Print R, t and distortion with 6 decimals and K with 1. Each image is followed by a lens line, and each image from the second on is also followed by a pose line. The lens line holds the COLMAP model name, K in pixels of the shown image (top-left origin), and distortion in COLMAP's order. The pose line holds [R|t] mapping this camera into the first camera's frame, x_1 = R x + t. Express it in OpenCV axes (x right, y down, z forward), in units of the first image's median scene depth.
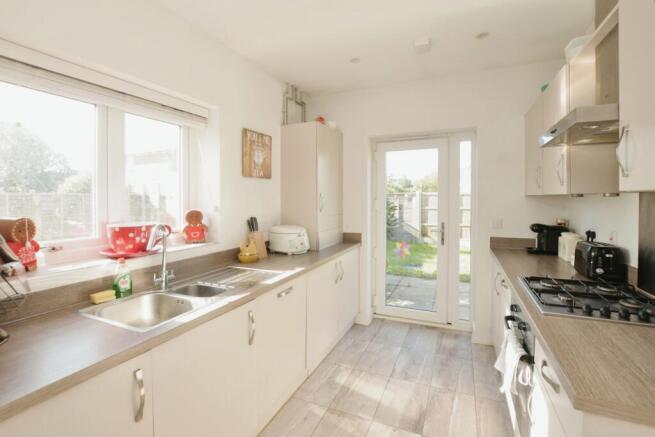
lens RADIAL K [[278.7, 0, 328.7], [0, 278.7, 207.9], [0, 0, 1]] dist [-0.027255, 0.000397]
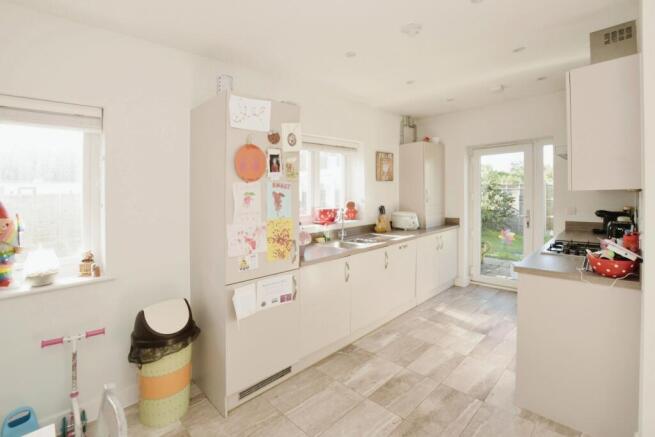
lens RADIAL K [[278.7, 0, 328.7], [0, 278.7, 207.9], [0, 0, 1]] dist [-0.027255, 0.000397]
pose [[0.921619, 0.003271, -0.388082, 0.068316], [0.007641, 0.999618, 0.026572, 0.001322], [0.388021, -0.027455, 0.921242, -0.605692]]
